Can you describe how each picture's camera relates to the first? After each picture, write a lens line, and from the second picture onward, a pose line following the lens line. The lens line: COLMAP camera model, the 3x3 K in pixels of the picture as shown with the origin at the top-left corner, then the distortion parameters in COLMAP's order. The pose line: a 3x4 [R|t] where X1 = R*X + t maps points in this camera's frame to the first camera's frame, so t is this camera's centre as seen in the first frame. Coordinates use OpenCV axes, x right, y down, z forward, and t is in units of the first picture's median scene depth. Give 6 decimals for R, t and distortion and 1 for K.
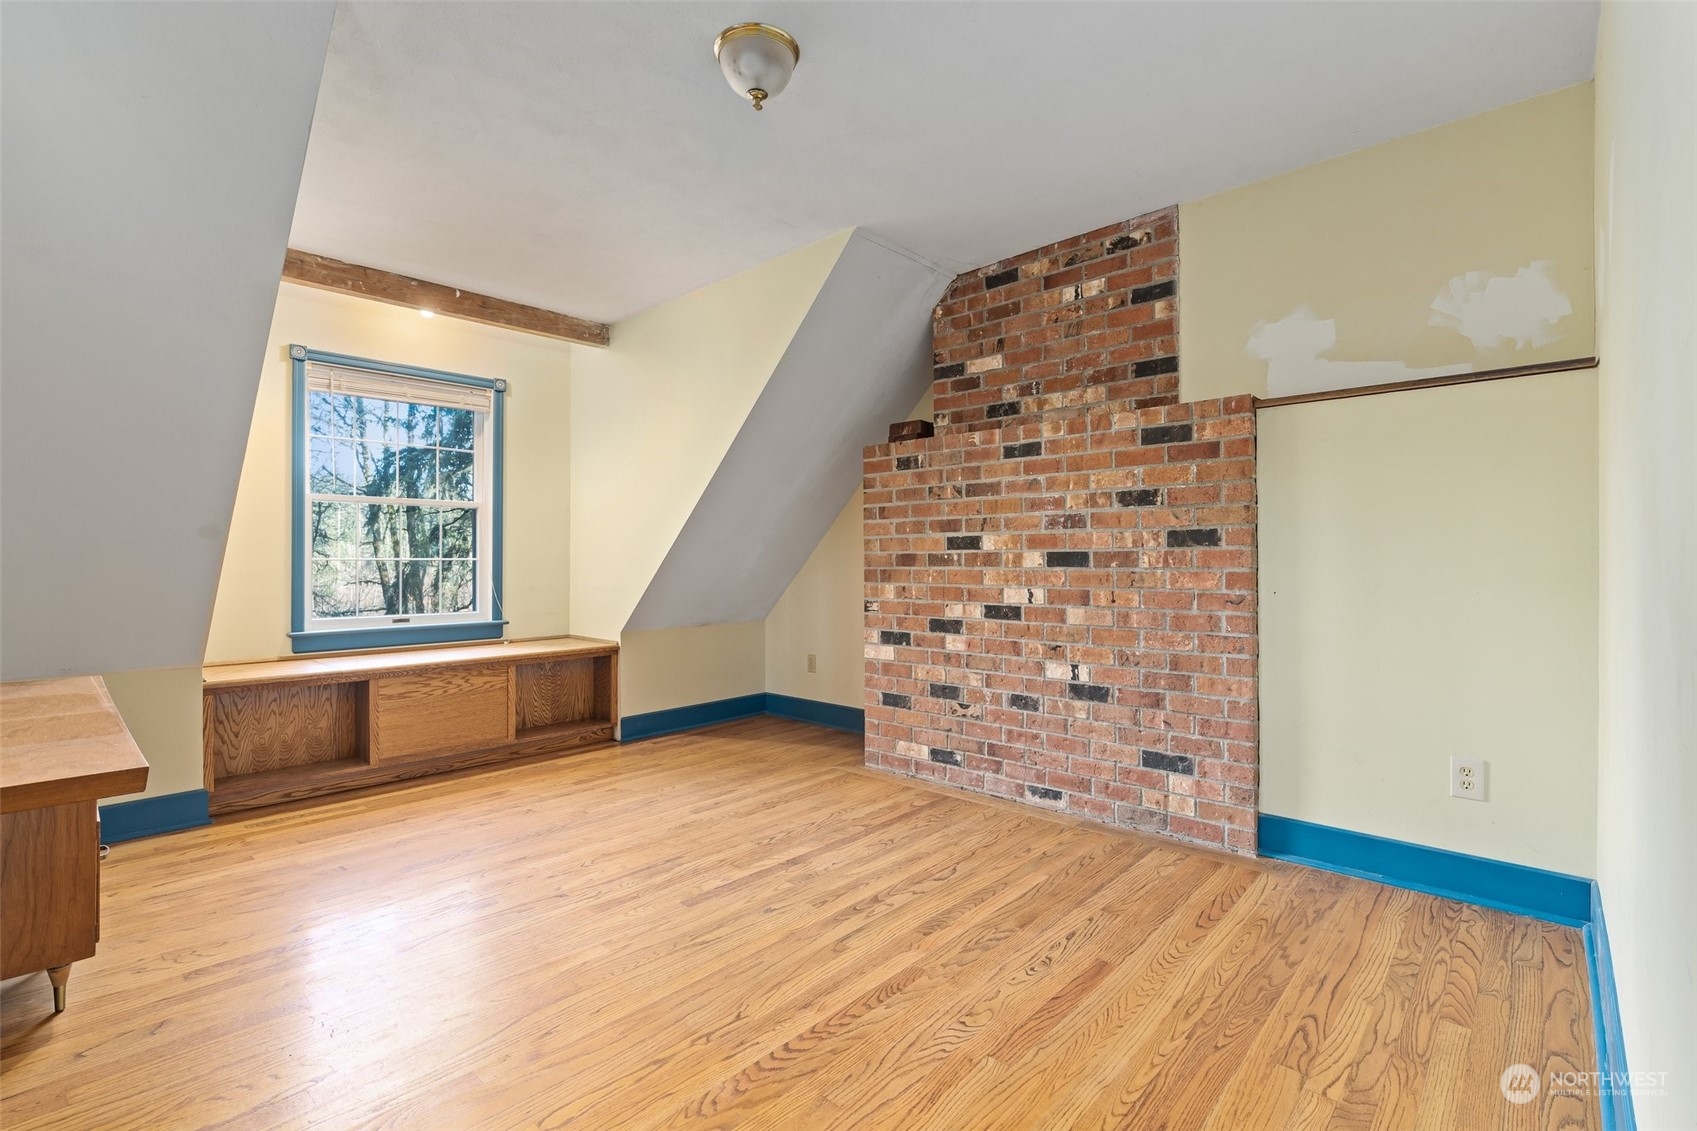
lens RADIAL K [[762.7, 0, 847.2], [0, 762.7, 563.2], [0, 0, 1]] dist [-0.004316, -0.000205]
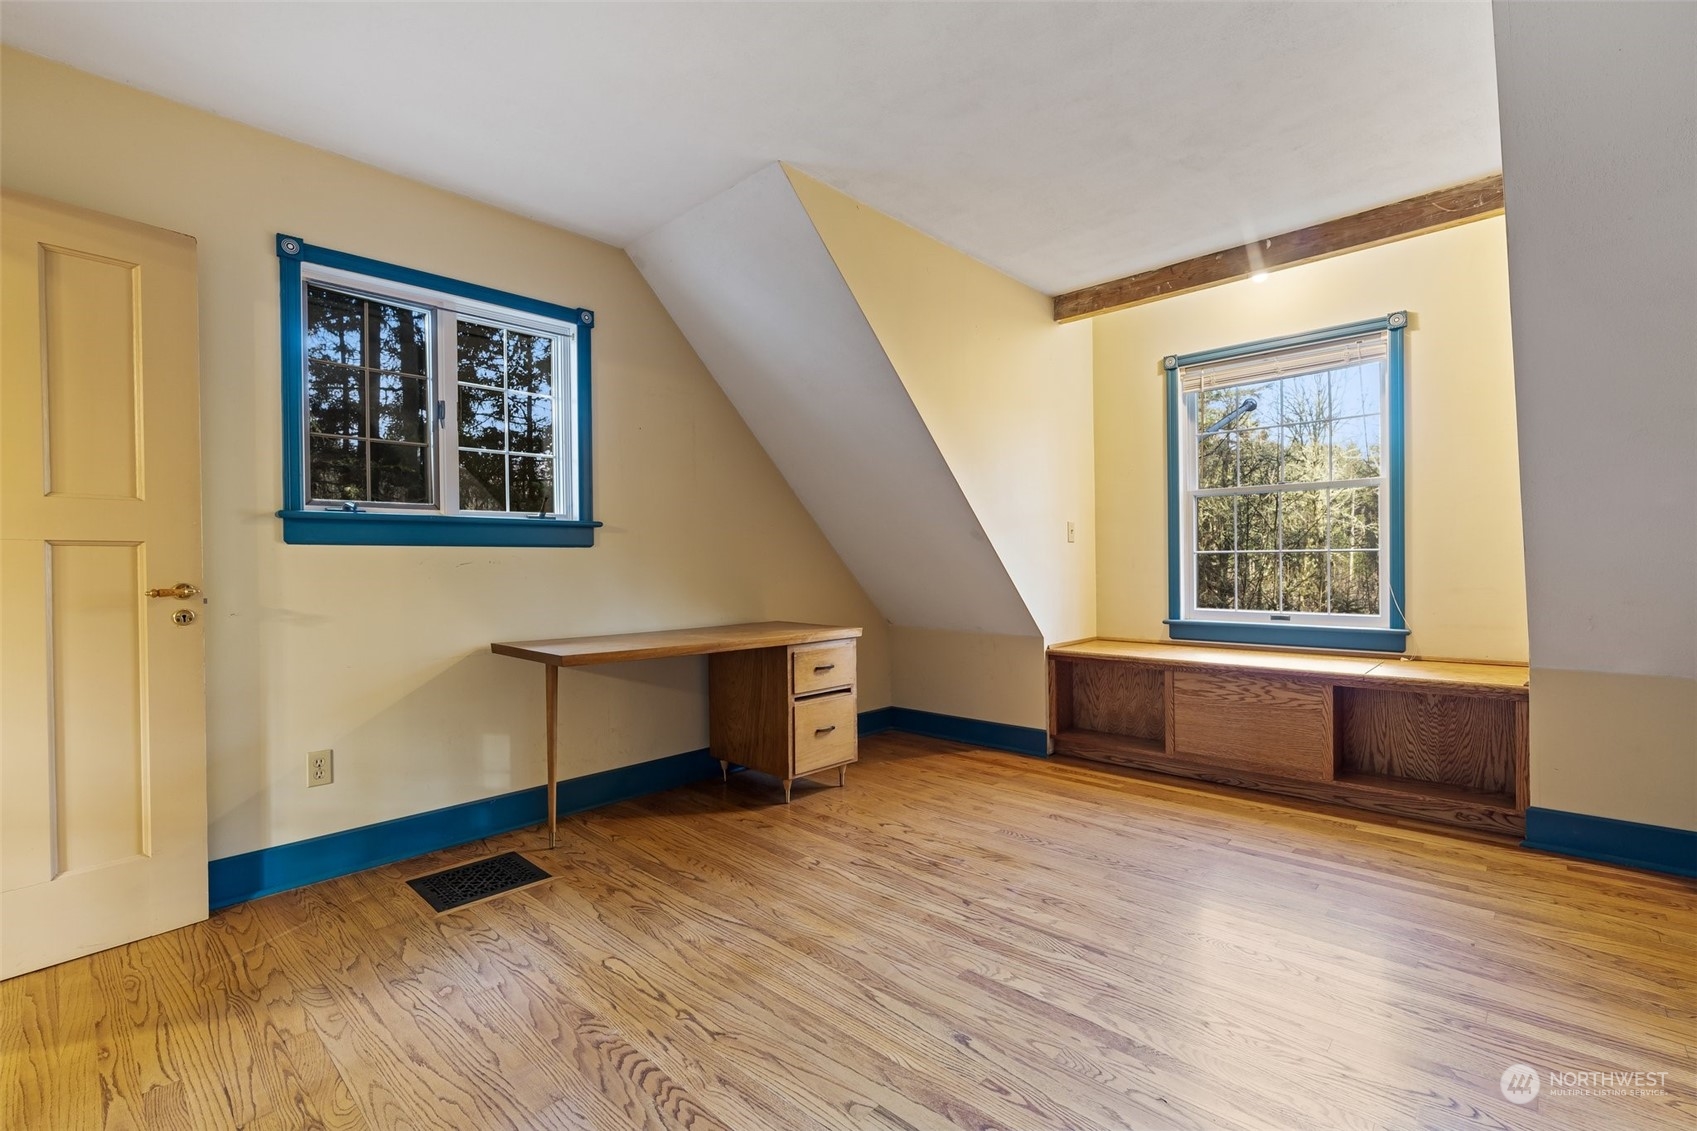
lens RADIAL K [[762.7, 0, 848.0], [0, 762.7, 564.8], [0, 0, 1]] dist [-0.004316, -0.000205]
pose [[-0.014284, 0.008850, -0.999859, 0.385760], [0.009151, 0.999920, 0.008719, -0.001595], [0.999856, -0.009025, -0.014364, 0.564354]]
